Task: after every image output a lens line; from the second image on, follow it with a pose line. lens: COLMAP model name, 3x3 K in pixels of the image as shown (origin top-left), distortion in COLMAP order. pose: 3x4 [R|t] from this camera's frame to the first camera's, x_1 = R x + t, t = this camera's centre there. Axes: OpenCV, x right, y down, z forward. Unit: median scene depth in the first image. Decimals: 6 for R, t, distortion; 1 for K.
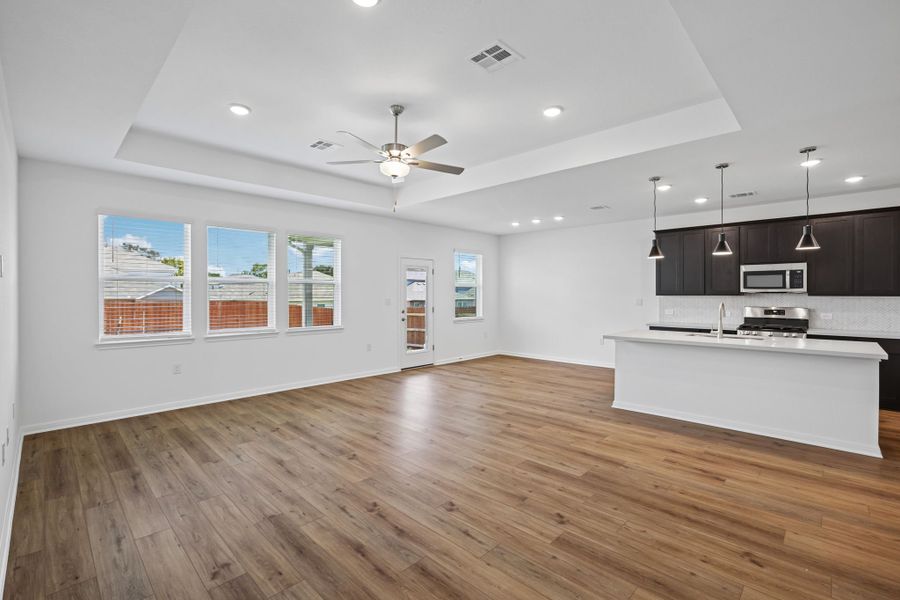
lens RADIAL K [[404.9, 0, 449.3], [0, 404.9, 296.2], [0, 0, 1]] dist [-0.045331, 0.015178]
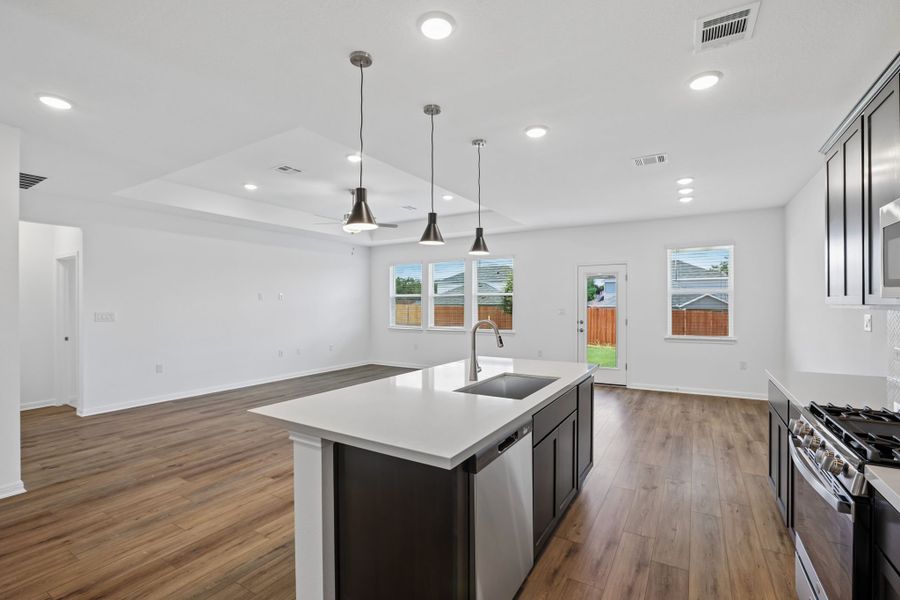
lens RADIAL K [[404.0, 0, 450.3], [0, 404.0, 304.5], [0, 0, 1]] dist [-0.020065, 0.000643]
pose [[0.225416, 0.001639, -0.974261, 1.197907], [0.000340, 0.999998, 0.001761, -0.007922], [0.974262, -0.000728, 0.225415, 0.783193]]
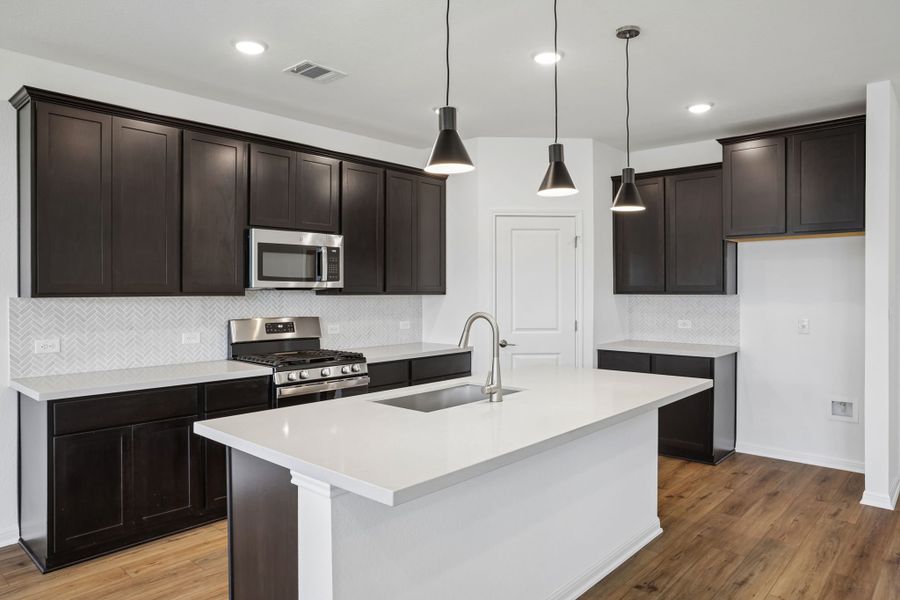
lens RADIAL K [[581.4, 0, 448.0], [0, 581.4, 296.1], [0, 0, 1]] dist [-0.037679, 0.024913]
pose [[-0.032935, -0.007469, 0.999430, 0.083227], [0.006137, 0.999952, 0.007675, -0.005872], [-0.999439, 0.006386, -0.032888, 1.008770]]
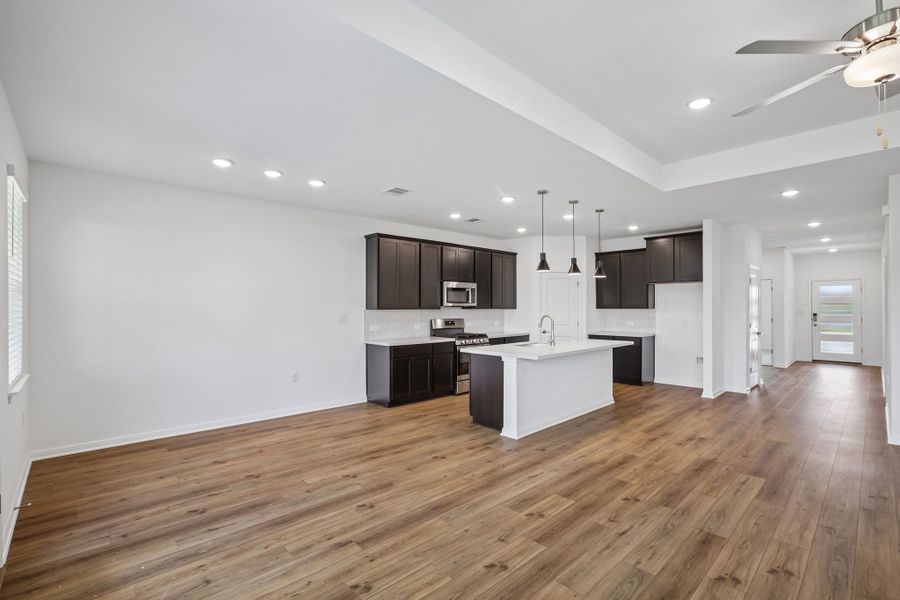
lens RADIAL K [[408.2, 0, 456.0], [0, 408.2, 305.9], [0, 0, 1]] dist [-0.019961, 0.000467]
pose [[0.028924, 0.003314, 0.999576, -0.510445], [0.004182, 0.999985, -0.003437, -0.007676], [-0.999573, 0.004279, 0.028910, 1.182438]]
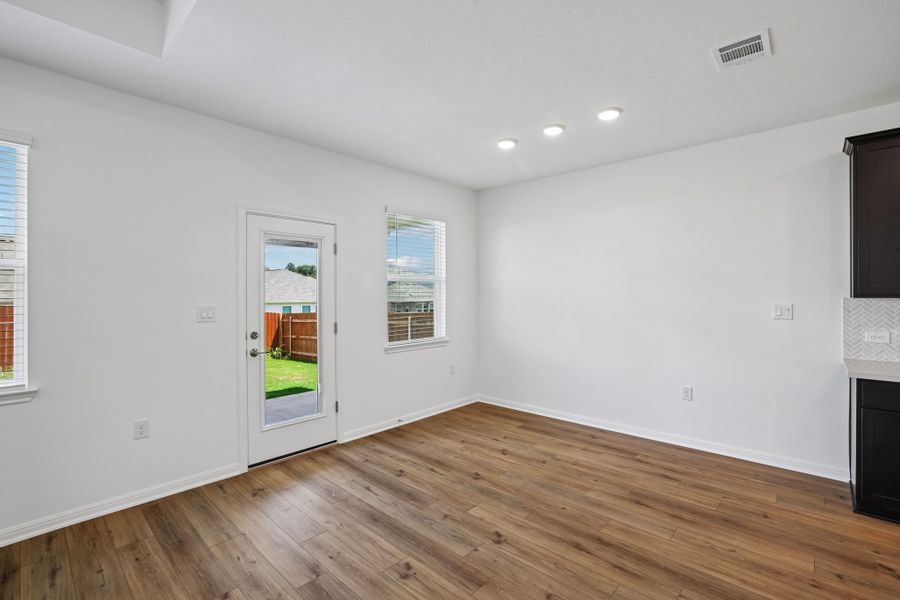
lens RADIAL K [[404.9, 0, 449.3], [0, 404.9, 296.2], [0, 0, 1]] dist [-0.045331, 0.015178]
pose [[0.999169, -0.001853, 0.040710, 0.128144], [0.001783, 0.999997, 0.001755, -0.006813], [-0.040713, -0.001681, 0.999169, 0.904701]]
